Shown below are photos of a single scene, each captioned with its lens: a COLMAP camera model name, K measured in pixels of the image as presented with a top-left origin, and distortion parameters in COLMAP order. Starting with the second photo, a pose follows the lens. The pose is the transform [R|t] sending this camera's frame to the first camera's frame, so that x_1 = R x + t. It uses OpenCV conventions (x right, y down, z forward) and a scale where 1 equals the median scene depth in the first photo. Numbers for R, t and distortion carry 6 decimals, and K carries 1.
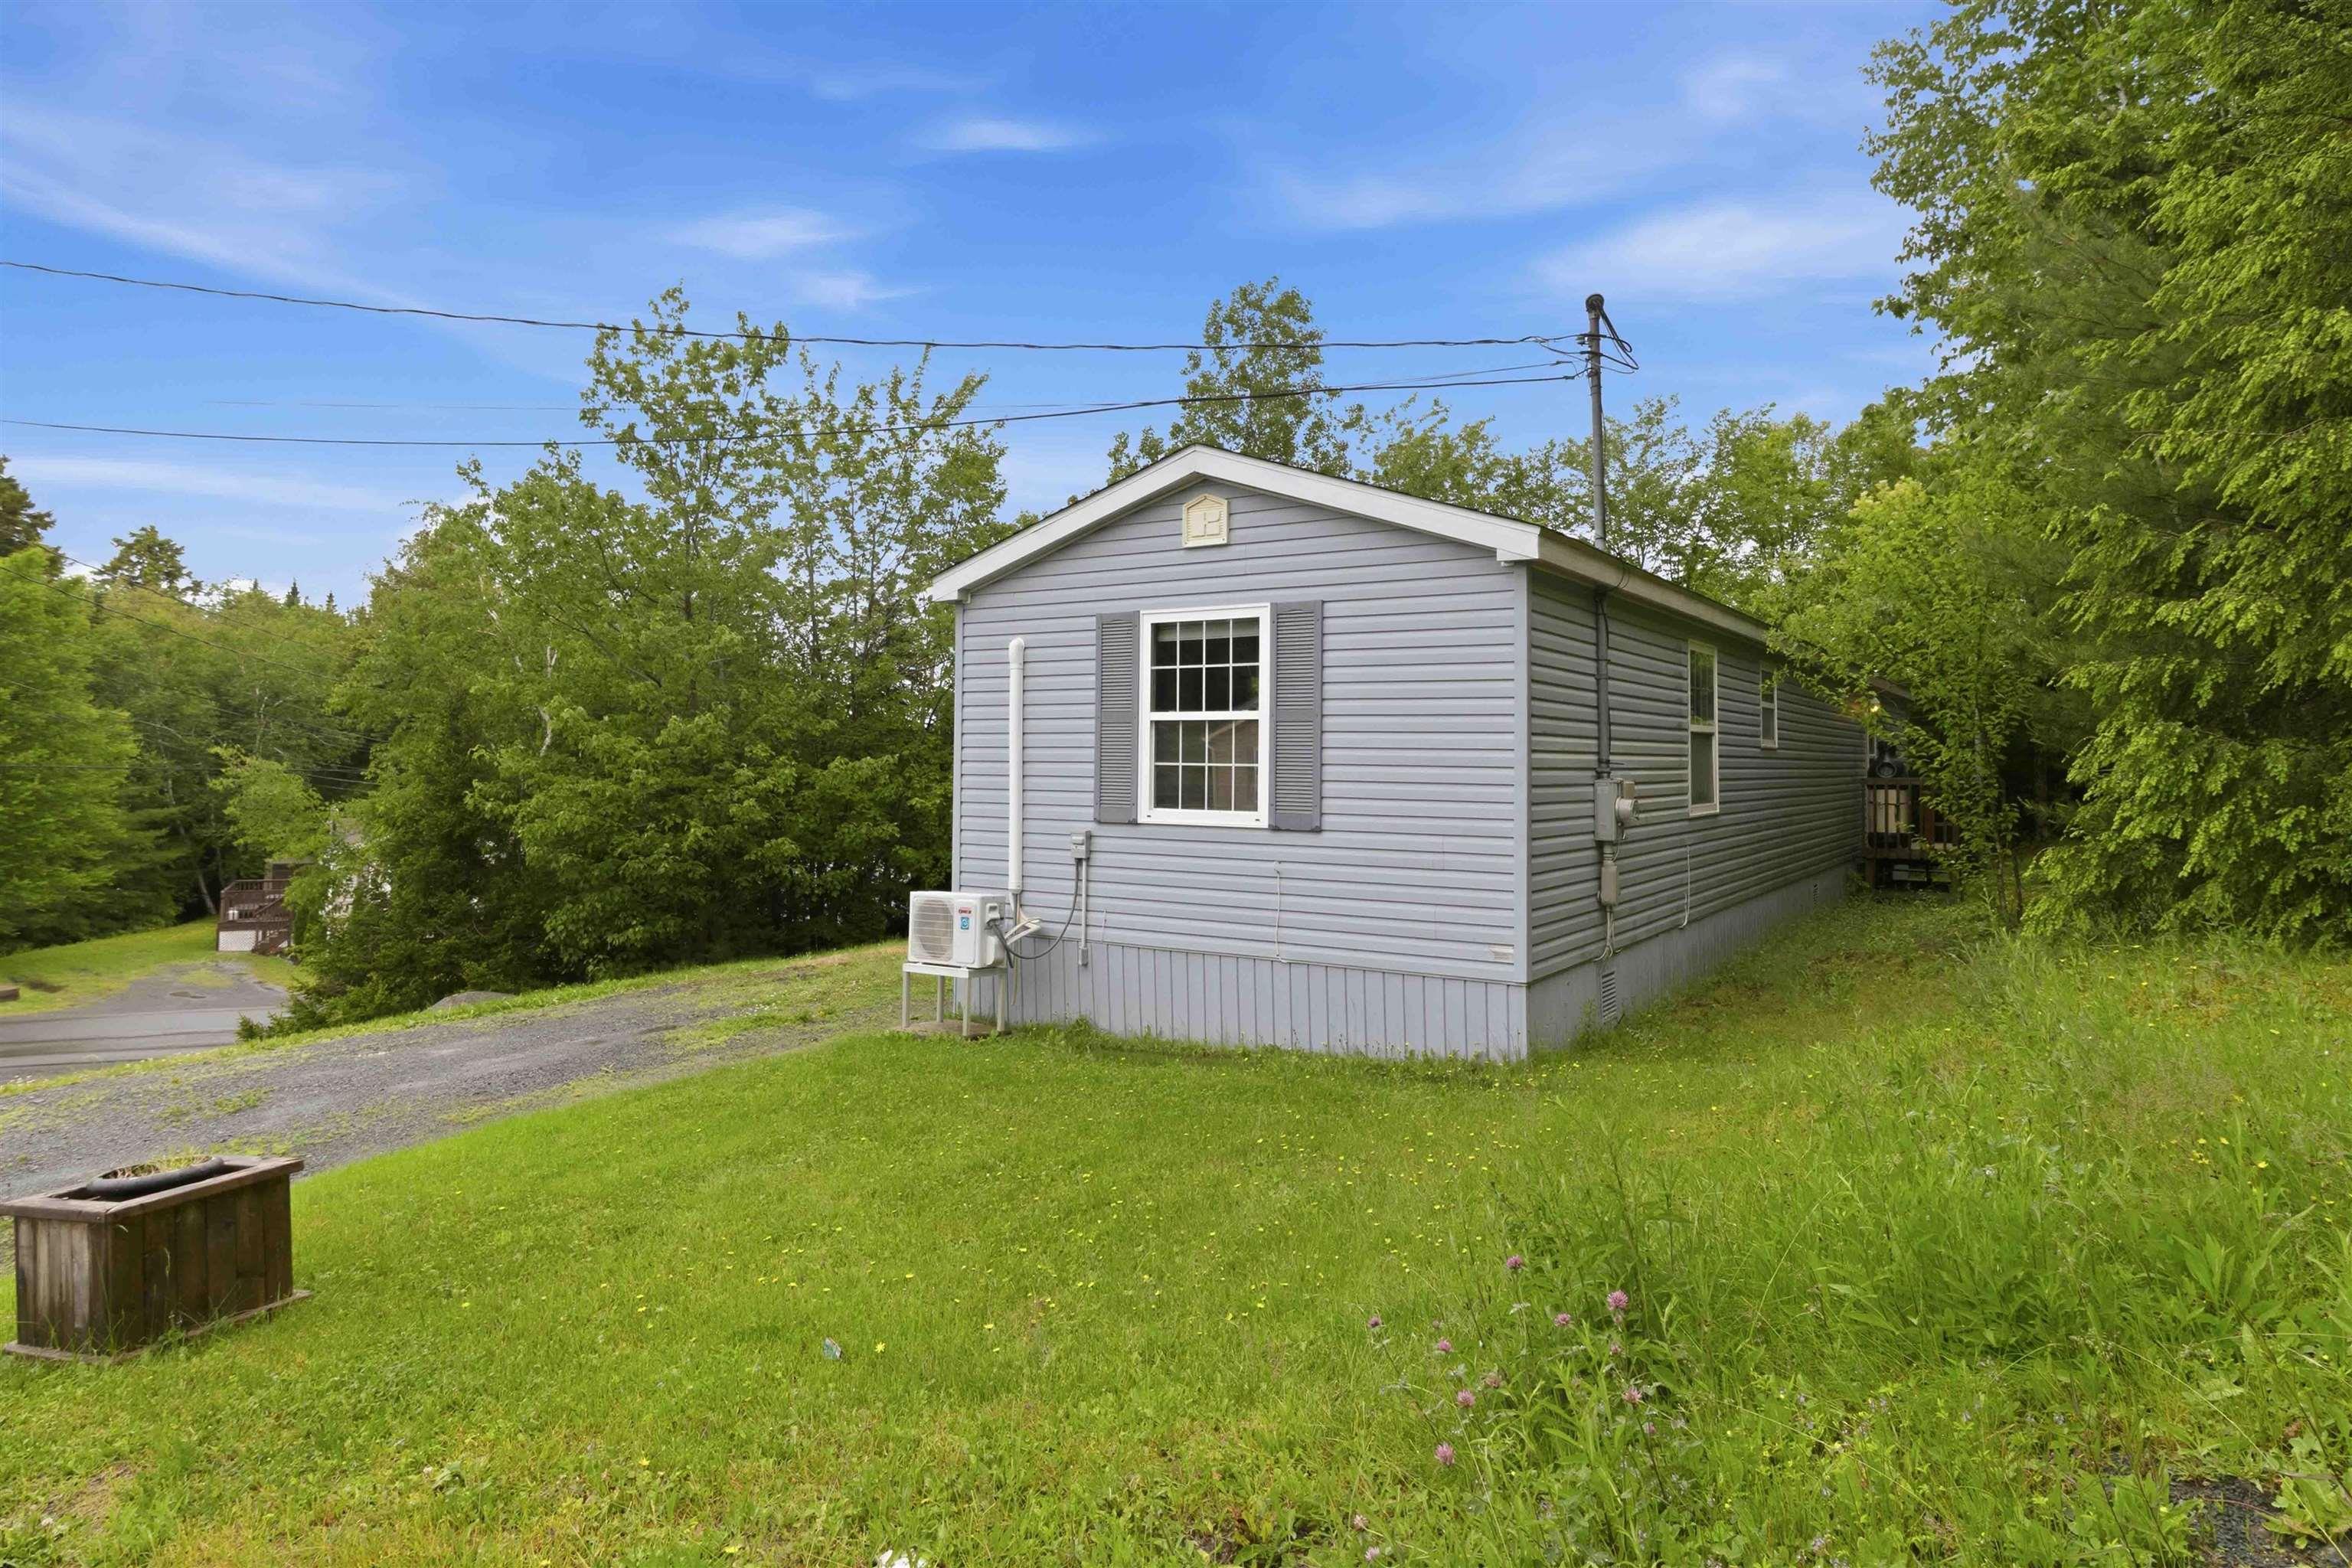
lens RADIAL K [[1387.6, 0, 1188.4], [0, 1387.6, 692.4], [0, 0, 1]] dist [0.030377, 0.000702]
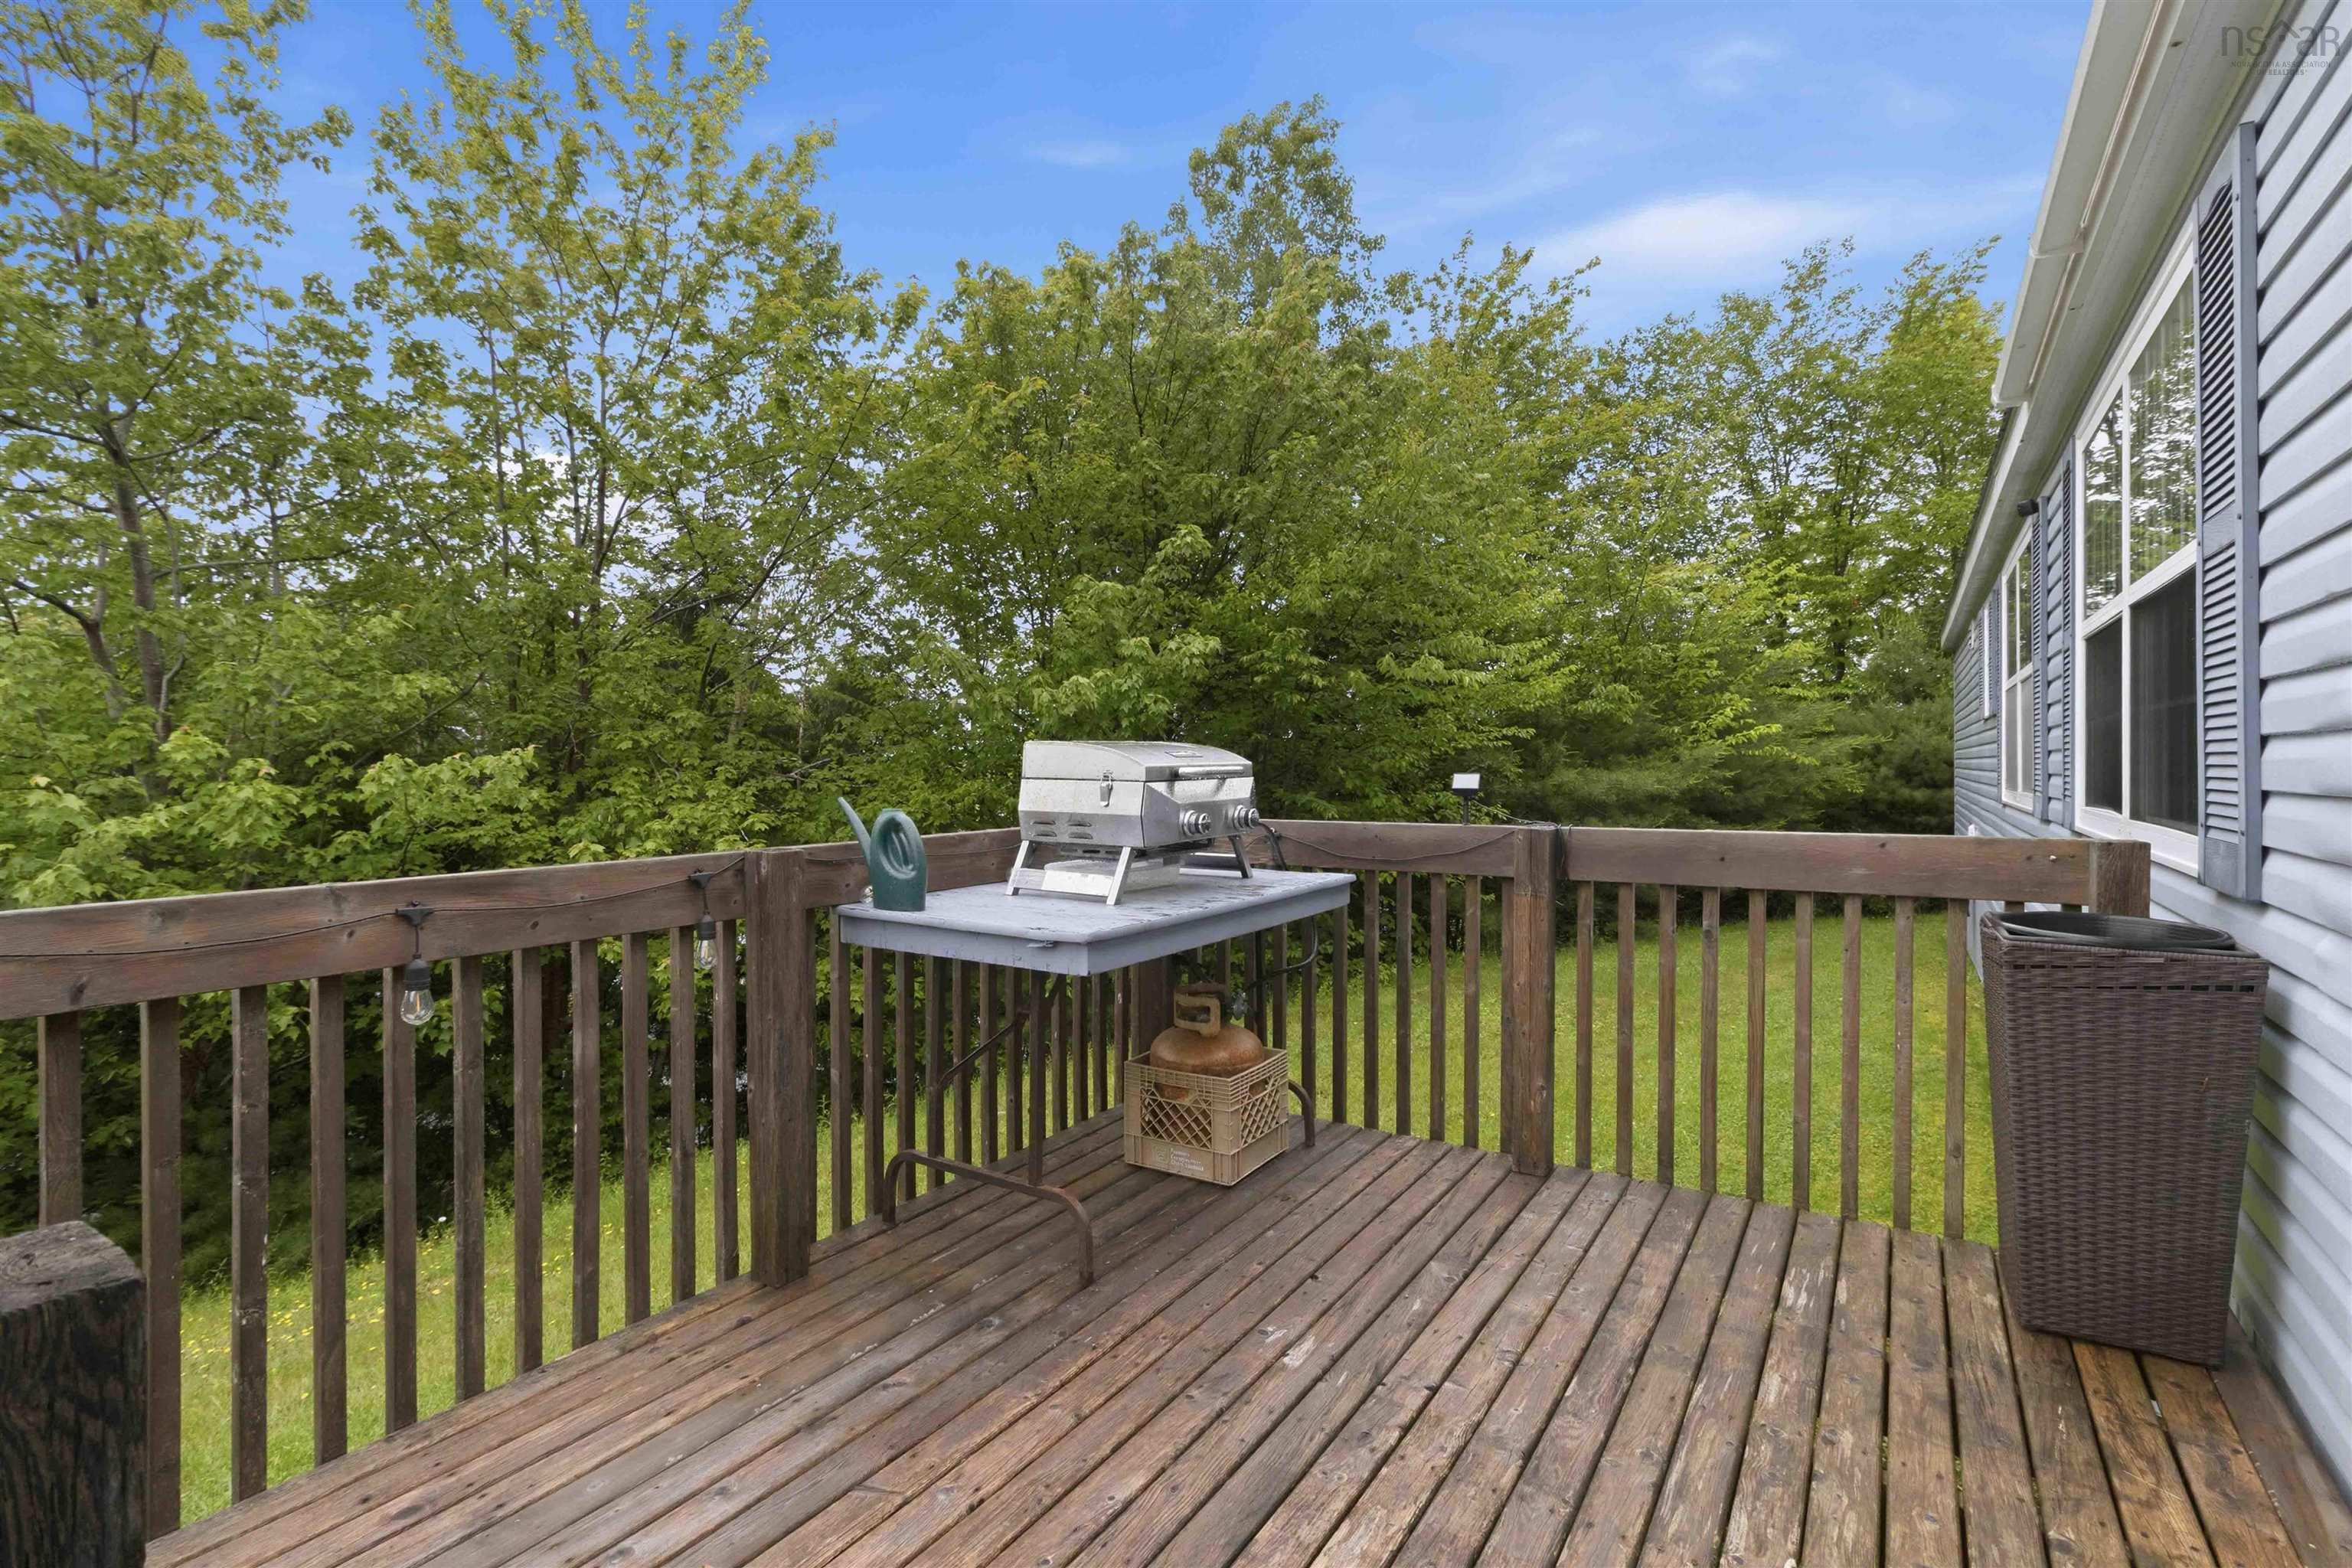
lens RADIAL K [[1121.6, 0, 1187.9], [0, 1121.6, 770.0], [0, 0, 1]] dist [-0.001222, -0.000090]
pose [[0.999729, -0.017853, 0.014963, -0.010940], [0.017044, 0.998471, 0.052581, 0.084362], [-0.015879, -0.052312, 0.998505, 1.512102]]
